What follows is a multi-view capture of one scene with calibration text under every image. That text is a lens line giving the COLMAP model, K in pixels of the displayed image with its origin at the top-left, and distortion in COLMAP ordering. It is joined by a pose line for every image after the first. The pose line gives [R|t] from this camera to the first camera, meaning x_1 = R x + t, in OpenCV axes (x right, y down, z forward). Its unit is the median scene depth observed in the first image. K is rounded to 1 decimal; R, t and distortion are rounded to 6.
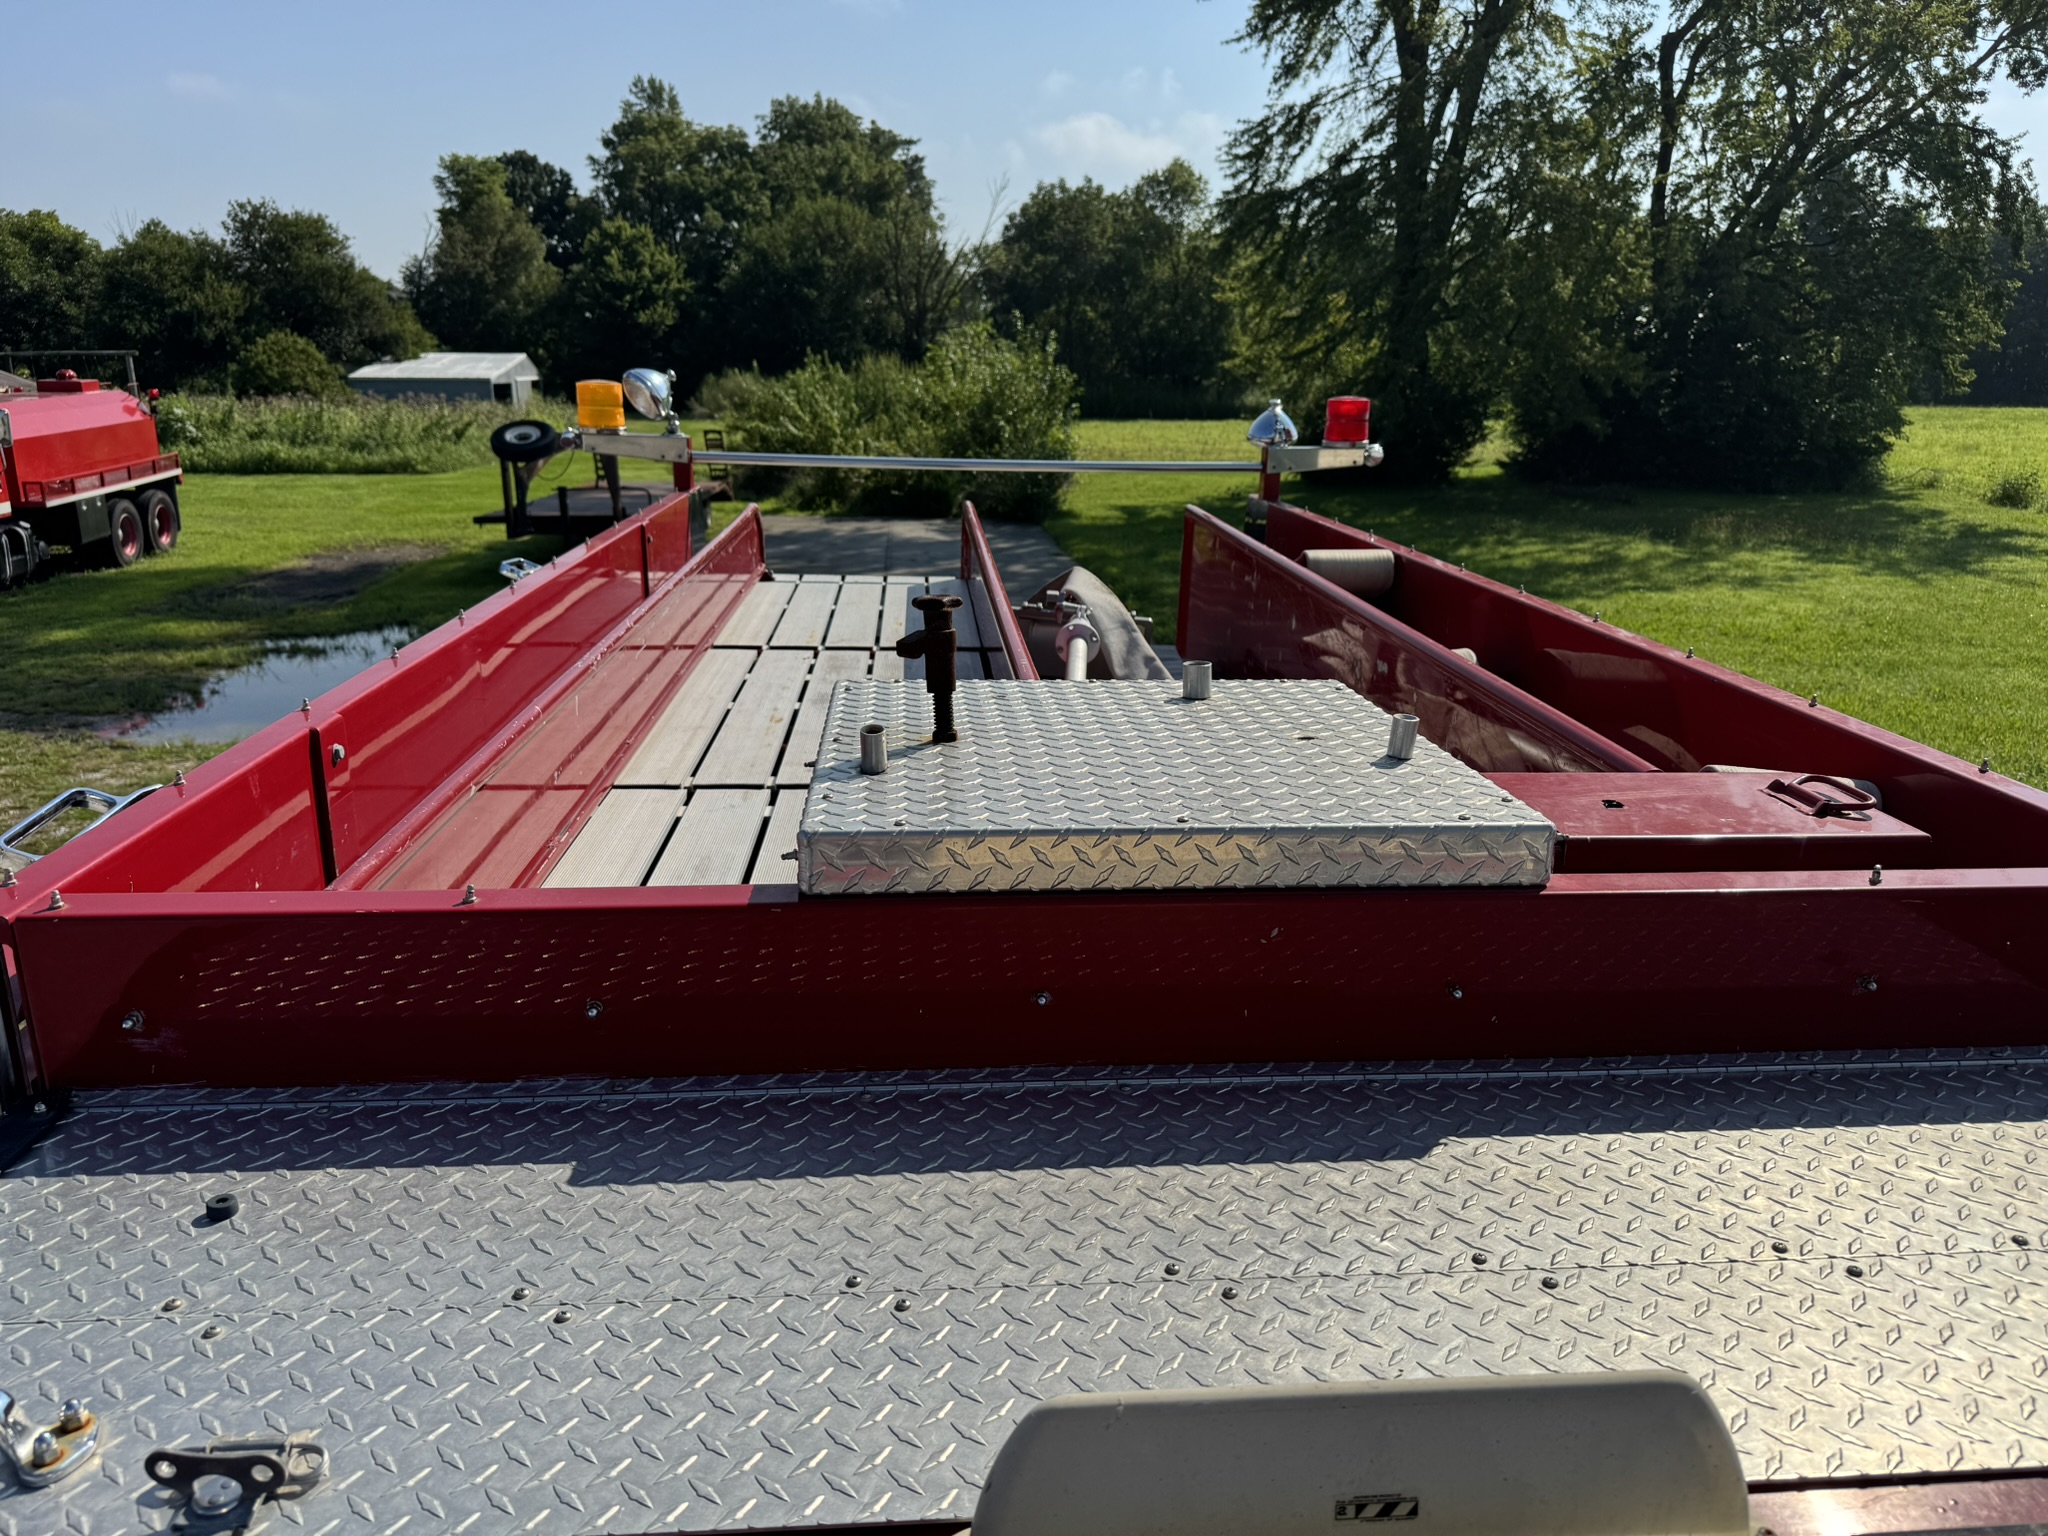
lens RADIAL K [[1474.9, 0, 1022.2], [0, 1474.9, 770.6], [0, 0, 1]] dist [0.001726, -0.003180]
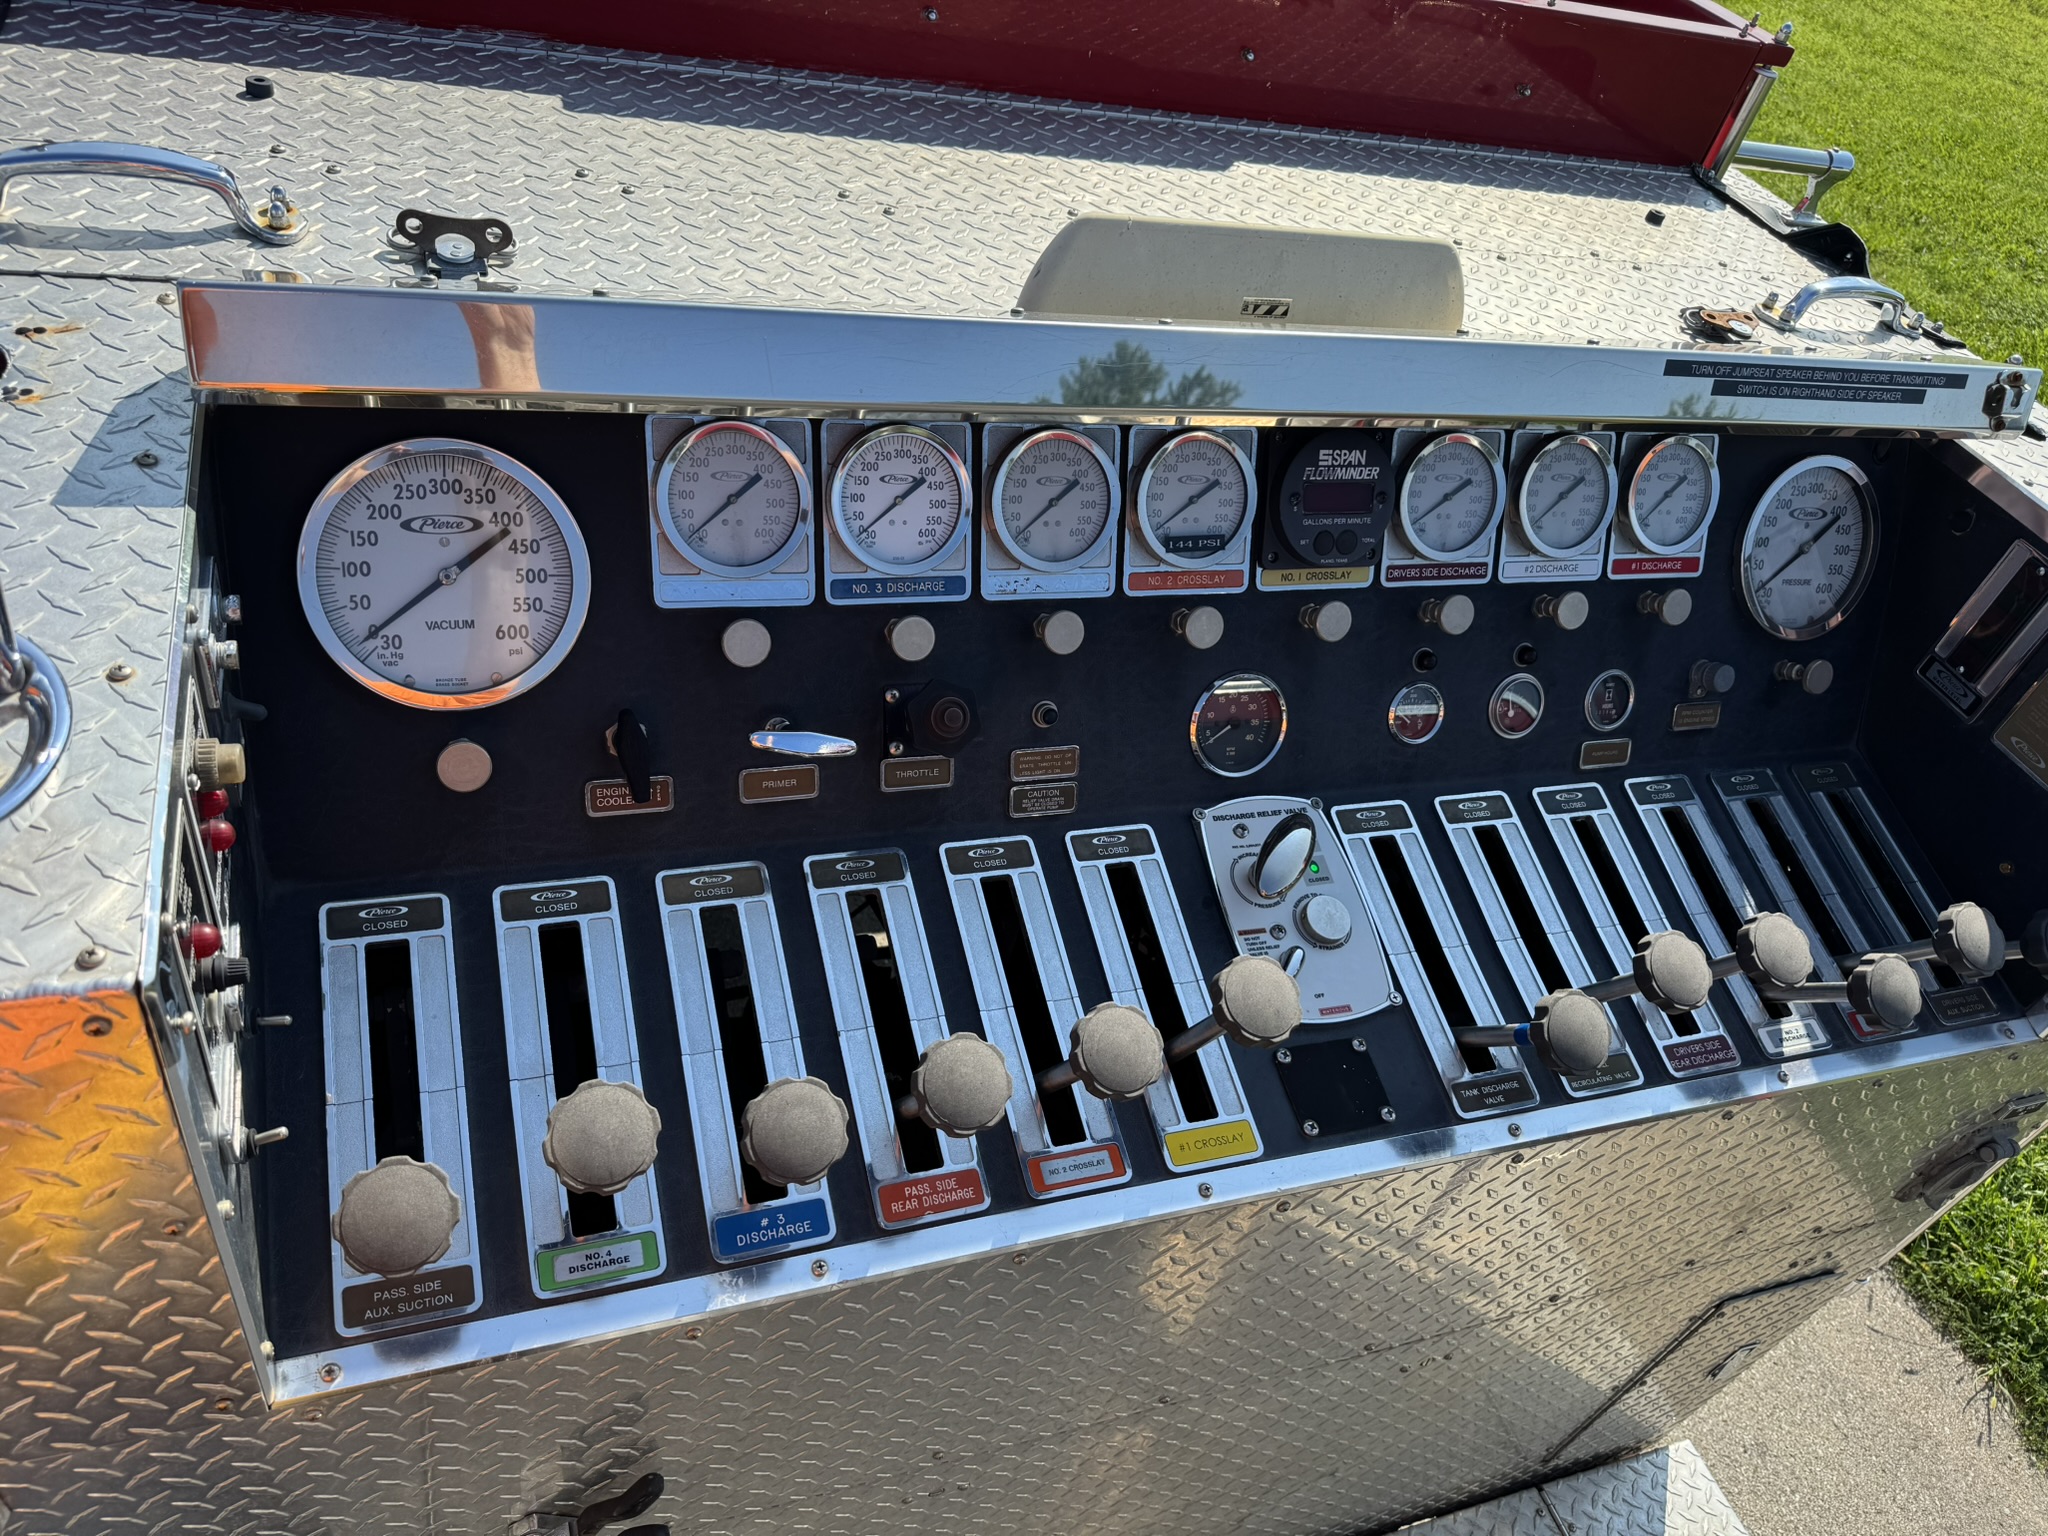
lens RADIAL K [[1474.9, 0, 1028.7], [0, 1474.9, 768.9], [0, 0, 1]] dist [0.001726, -0.003180]
pose [[0.949128, -0.025958, 0.313820, -0.380587], [-0.124533, 0.884406, 0.449797, 0.192264], [-0.289220, -0.465996, 0.836182, -0.356569]]
